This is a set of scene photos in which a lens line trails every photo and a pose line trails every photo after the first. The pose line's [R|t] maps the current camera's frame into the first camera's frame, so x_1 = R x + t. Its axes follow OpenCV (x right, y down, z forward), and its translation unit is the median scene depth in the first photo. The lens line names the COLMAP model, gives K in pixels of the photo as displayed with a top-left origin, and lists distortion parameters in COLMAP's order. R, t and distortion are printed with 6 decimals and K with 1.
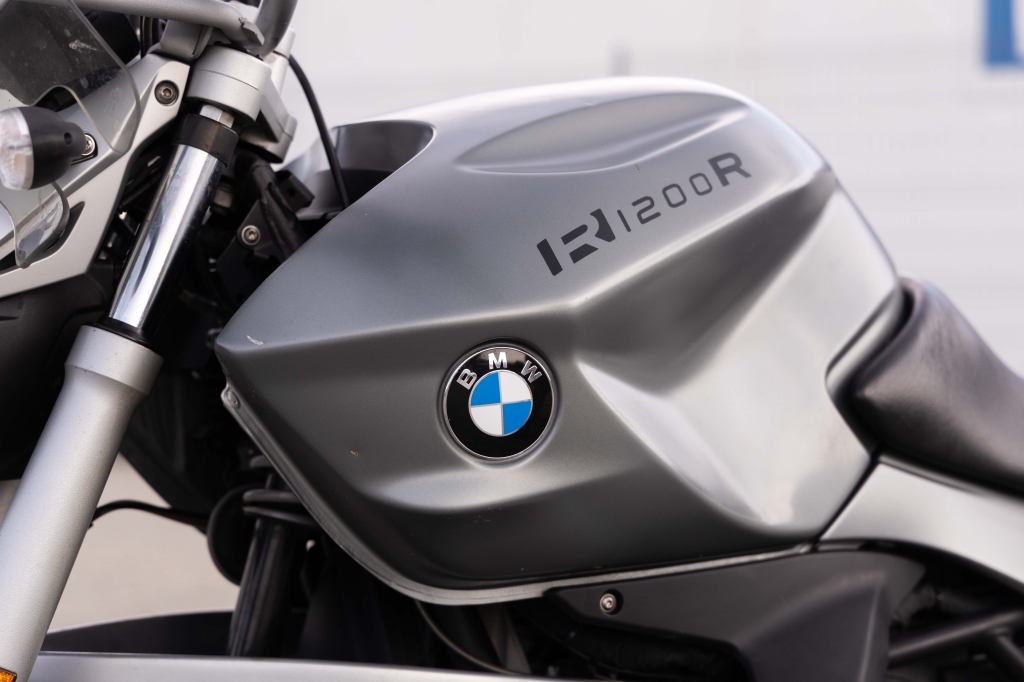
lens RADIAL K [[2161.7, 0, 512.1], [0, 2161.7, 339.9], [0, 0, 1]] dist [0.129009, 0.000000]
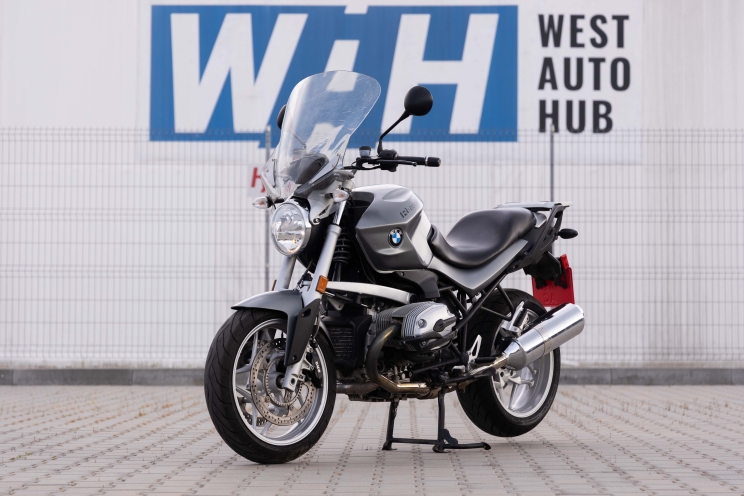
lens RADIAL K [[2013.1, 0, 358.4], [0, 2013.1, 283.3], [0, 0, 1]] dist [-0.630557, 0.000000]
pose [[0.910034, 0.012904, 0.414332, -2.398272], [0.005149, 0.999086, -0.042426, 0.387601], [-0.414501, 0.040743, 0.909137, -4.045365]]
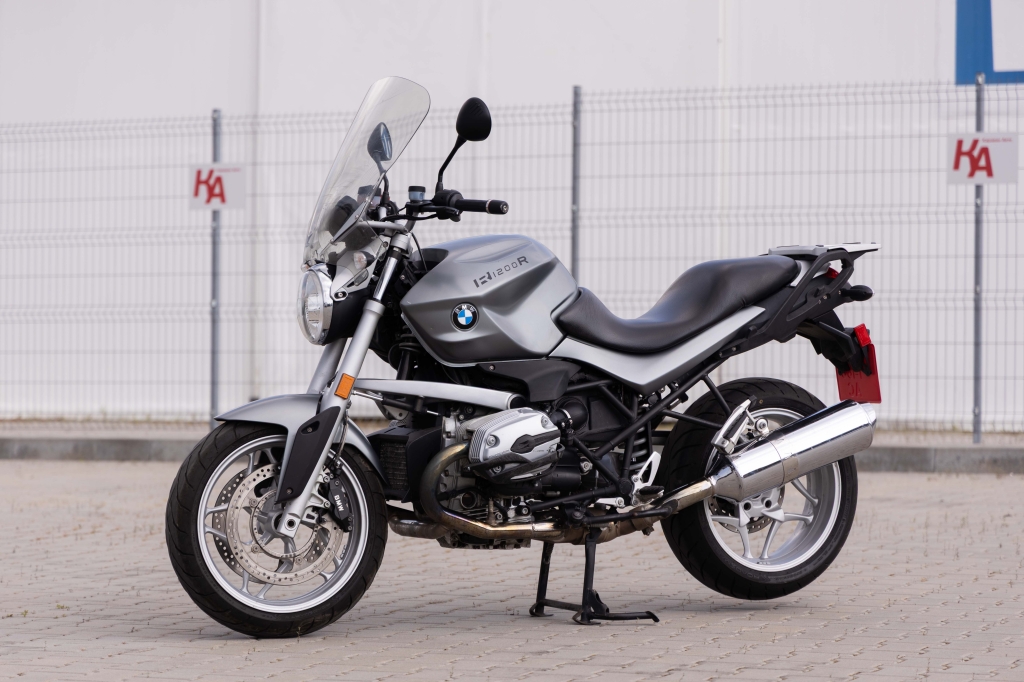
lens RADIAL K [[3135.5, 0, 511.8], [0, 3135.5, 342.1], [0, 0, 1]] dist [-0.323666, 0.000000]
pose [[0.999991, -0.002186, 0.003747, 0.061783], [0.002240, 0.999891, -0.014617, 0.163796], [-0.003715, 0.014625, 0.999886, -5.042175]]
